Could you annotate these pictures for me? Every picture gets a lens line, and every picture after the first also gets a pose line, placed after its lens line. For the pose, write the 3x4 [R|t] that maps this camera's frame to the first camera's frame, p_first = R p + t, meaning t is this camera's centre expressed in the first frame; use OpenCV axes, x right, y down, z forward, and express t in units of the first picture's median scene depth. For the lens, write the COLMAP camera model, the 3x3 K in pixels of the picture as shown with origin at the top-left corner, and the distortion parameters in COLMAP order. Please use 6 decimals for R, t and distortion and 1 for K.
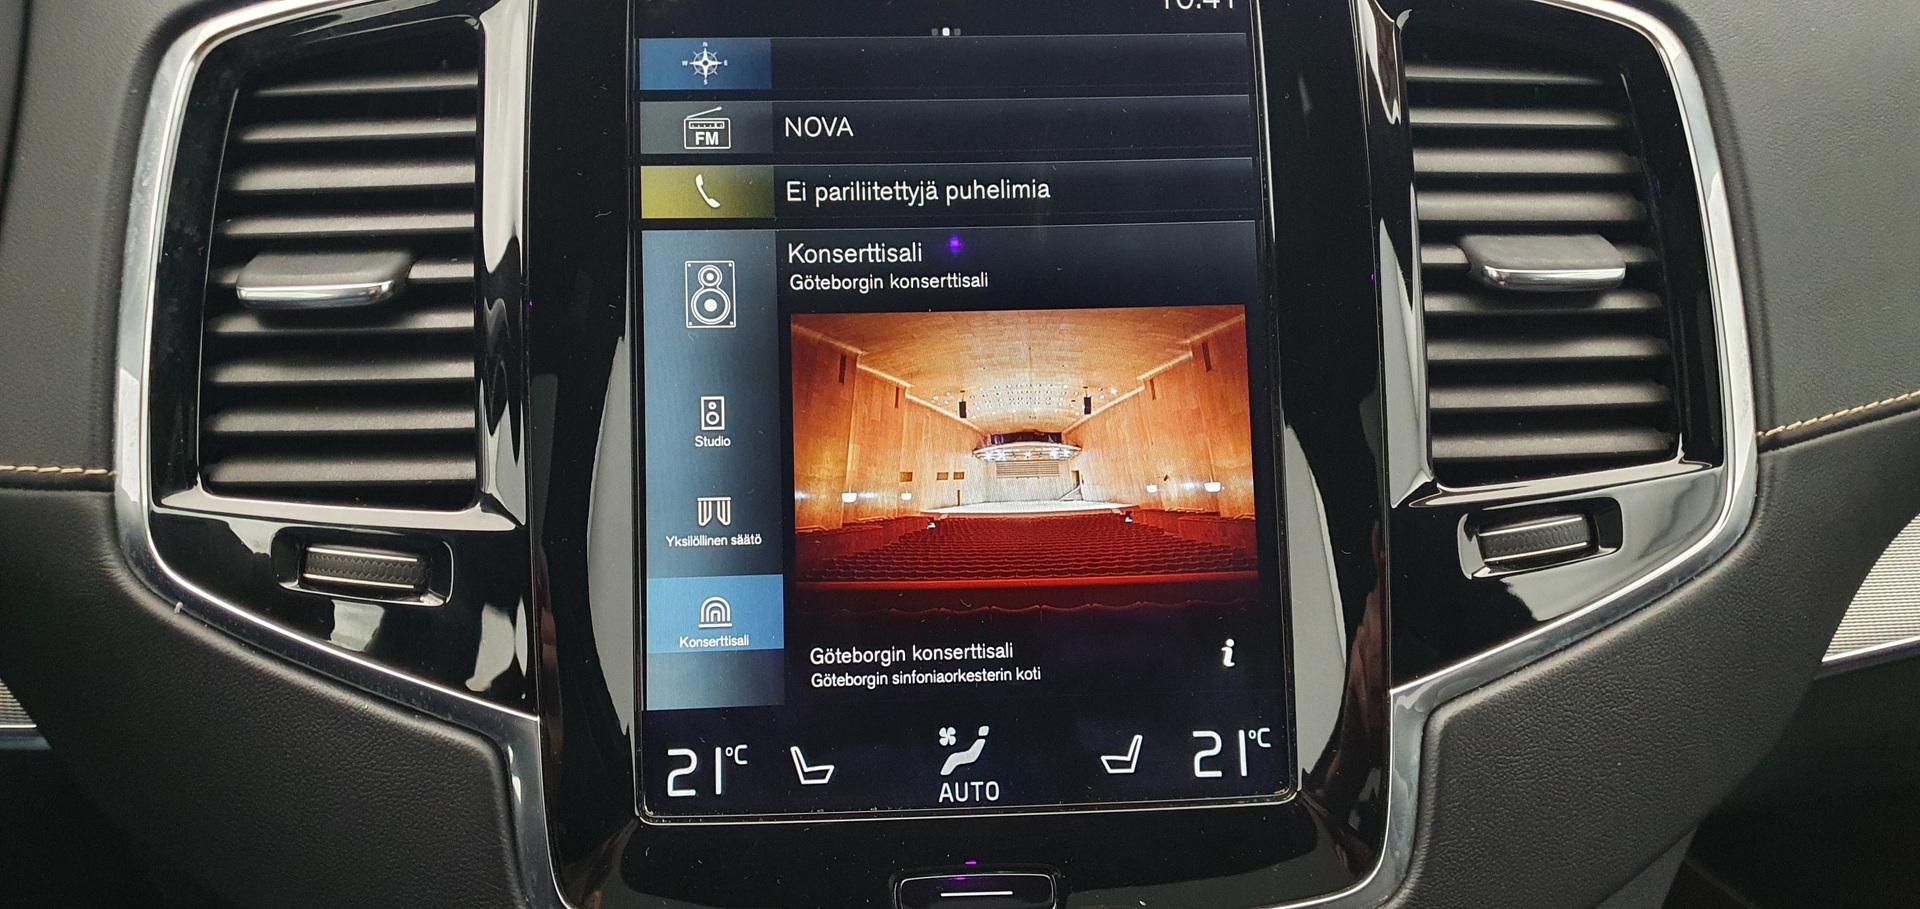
lens RADIAL K [[1332.7, 0, 960.0], [0, 1332.7, 454.5], [0, 0, 1]] dist [-0.008872, 0.001569]
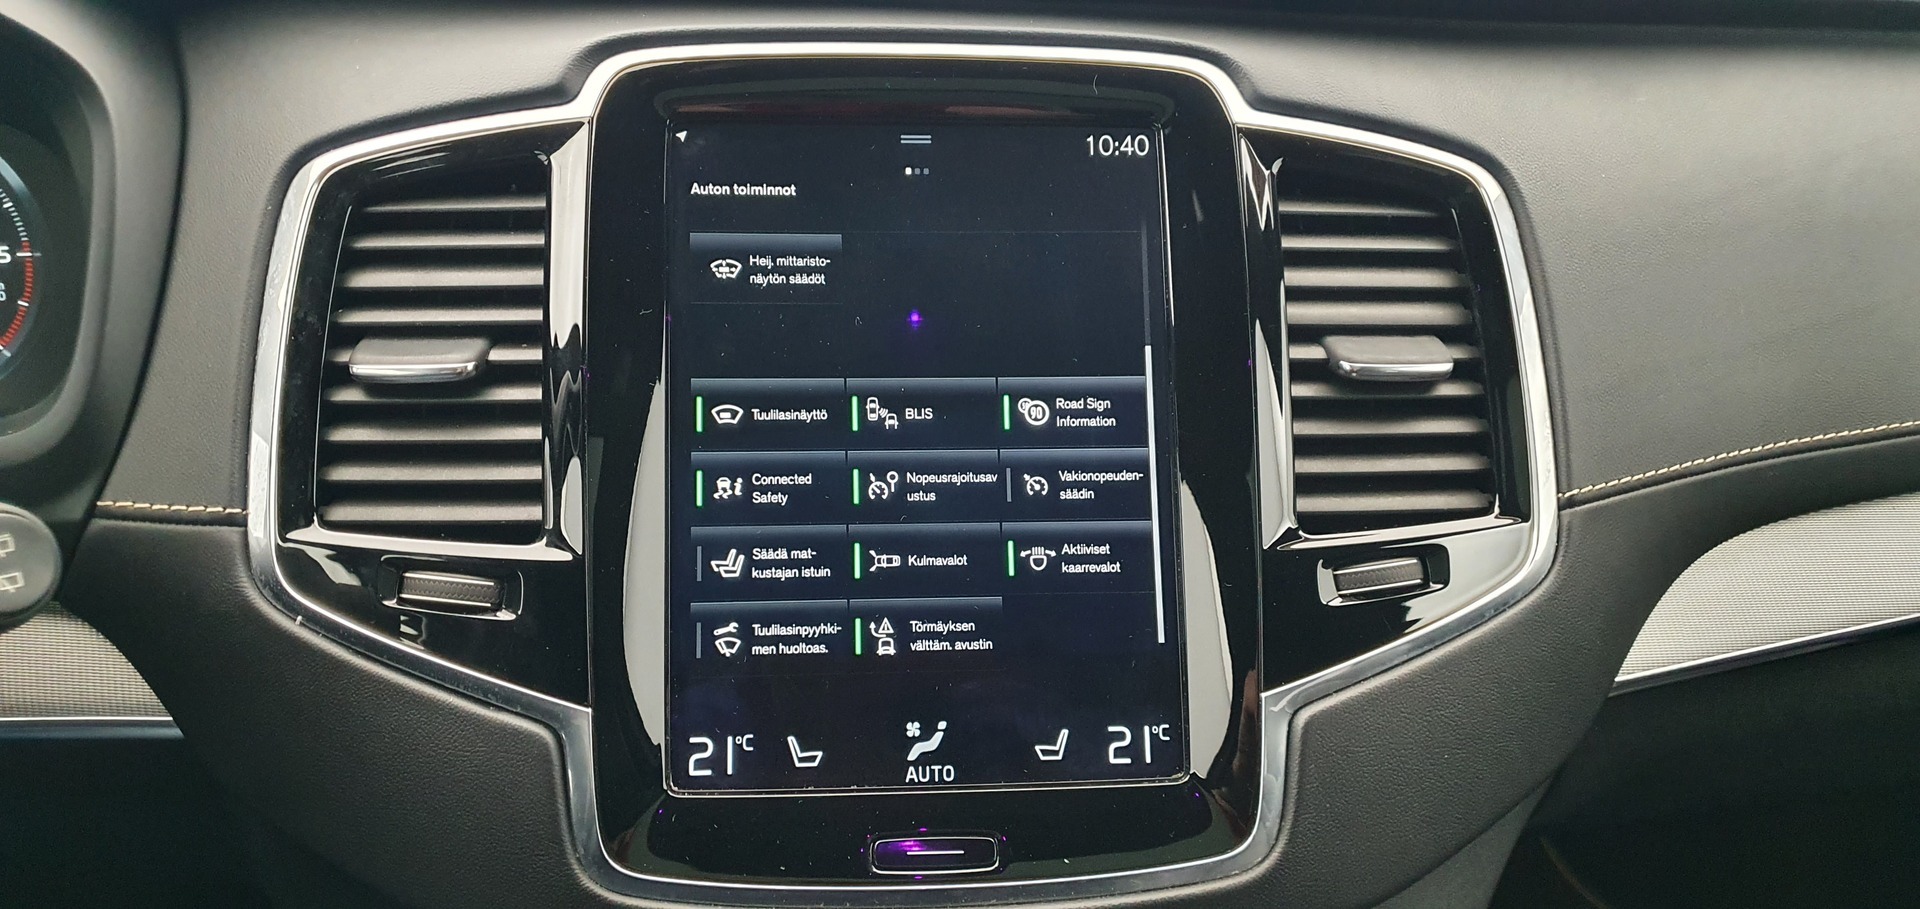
lens RADIAL K [[1367.4, 0, 941.4], [0, 1367.4, 457.4], [0, 0, 1]] dist [0.037954, -0.078653]
pose [[0.999683, 0.011433, 0.022443, -0.014539], [-0.010480, 0.999057, -0.042133, 0.009809], [-0.022904, 0.041885, 0.998860, -0.299255]]
